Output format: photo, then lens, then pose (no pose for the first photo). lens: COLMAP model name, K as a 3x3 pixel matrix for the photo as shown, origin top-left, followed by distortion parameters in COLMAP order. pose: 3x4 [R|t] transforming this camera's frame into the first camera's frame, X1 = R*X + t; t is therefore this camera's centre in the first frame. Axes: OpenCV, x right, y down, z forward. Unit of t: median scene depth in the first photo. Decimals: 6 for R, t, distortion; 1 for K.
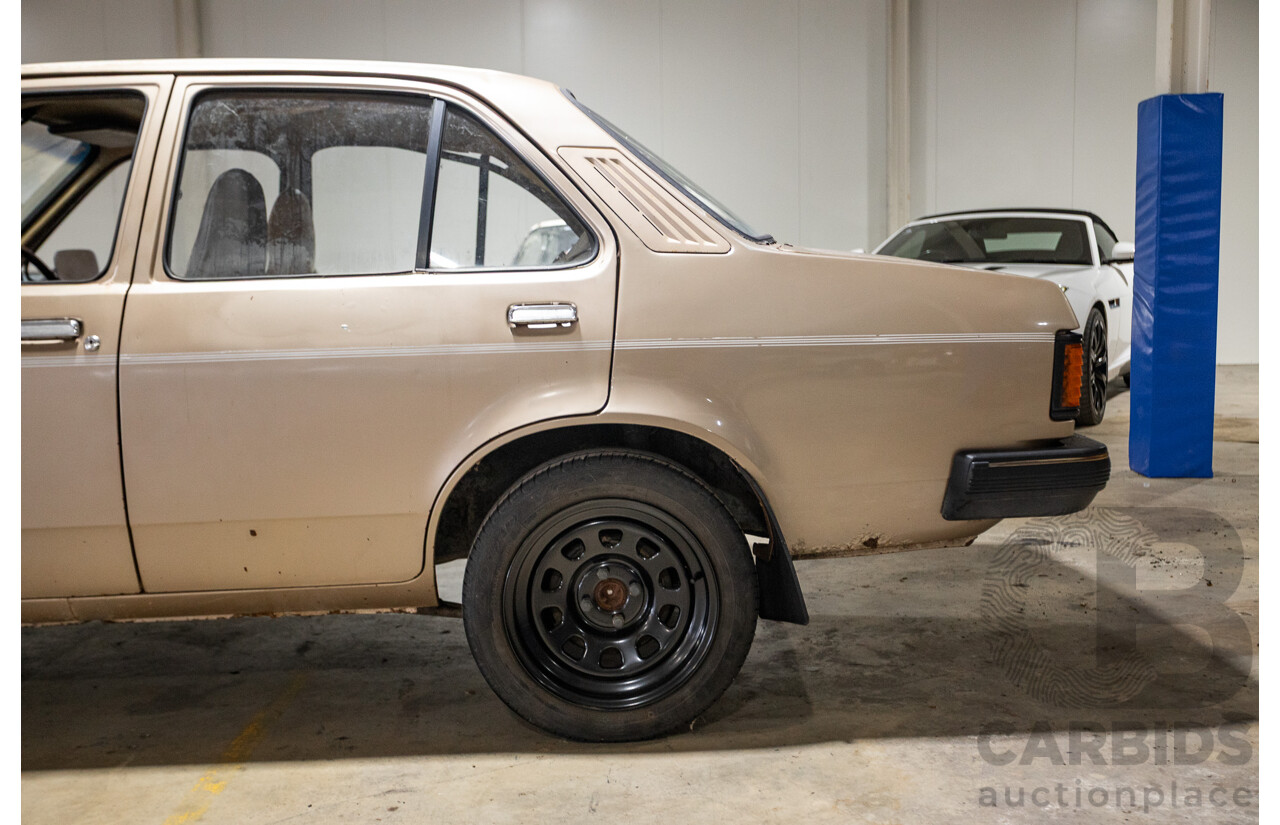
lens RADIAL K [[1333.1, 0, 659.7], [0, 1333.1, 413.6], [0, 0, 1]] dist [0.011079, 0.018249]
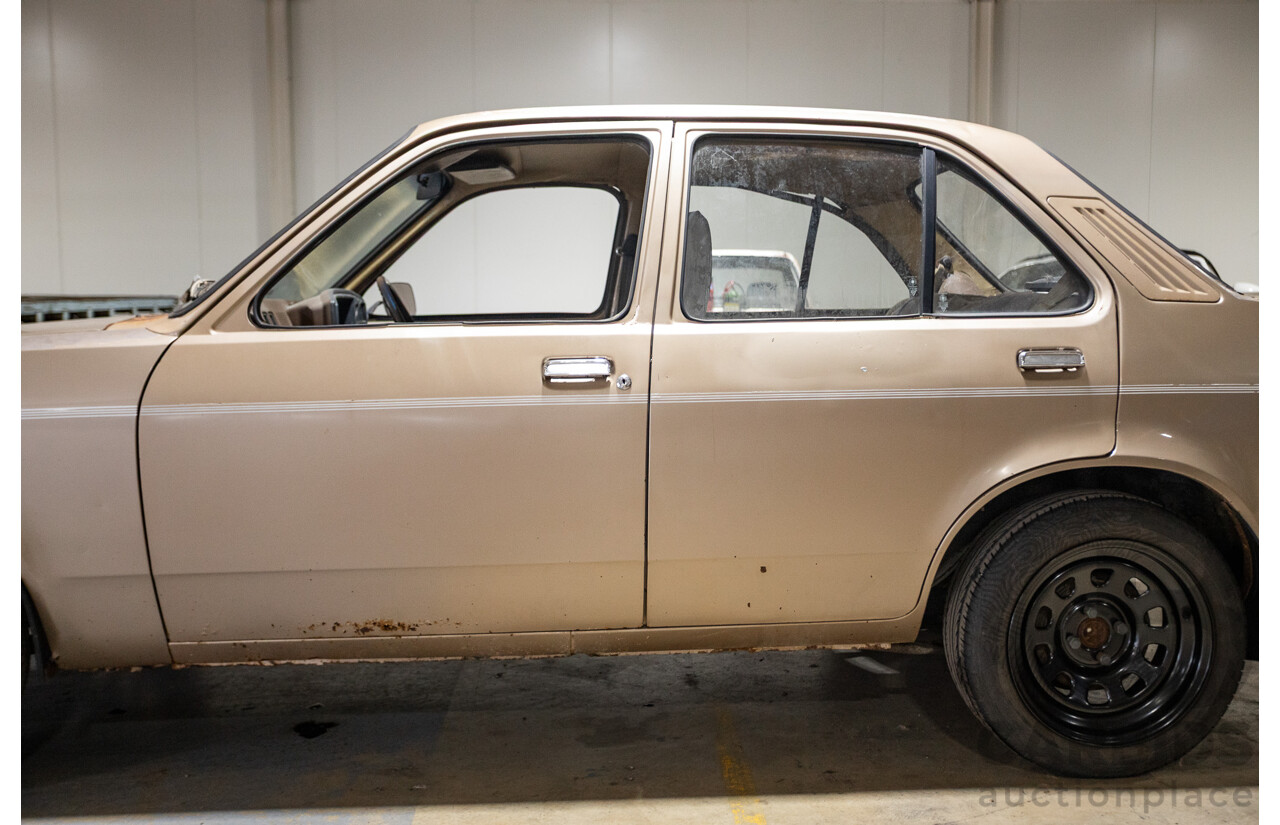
lens RADIAL K [[1347.8, 0, 640.0], [0, 1347.8, 412.5], [0, 0, 1]] dist [0.002063, 0.019217]
pose [[0.999552, 0.012405, 0.027243, -0.416603], [-0.011820, 0.999698, -0.021530, -0.006963], [-0.027501, 0.021199, 0.999397, -0.028605]]
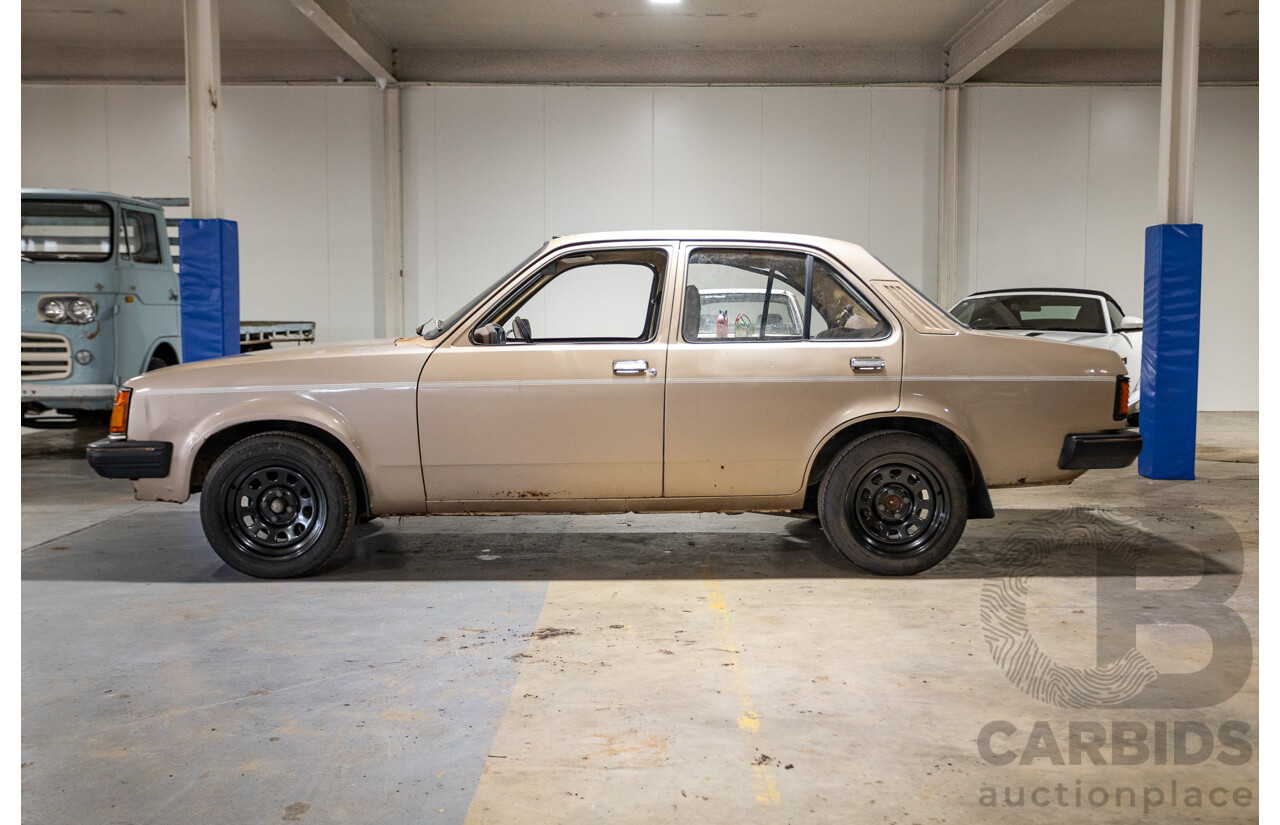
lens RADIAL K [[1333.1, 0, 659.7], [0, 1333.1, 413.6], [0, 0, 1]] dist [0.011079, 0.018249]
pose [[0.999776, 0.018979, 0.009320, -0.409200], [-0.018630, 0.999172, -0.036176, 0.080620], [-0.009999, 0.035994, 0.999302, -1.003292]]
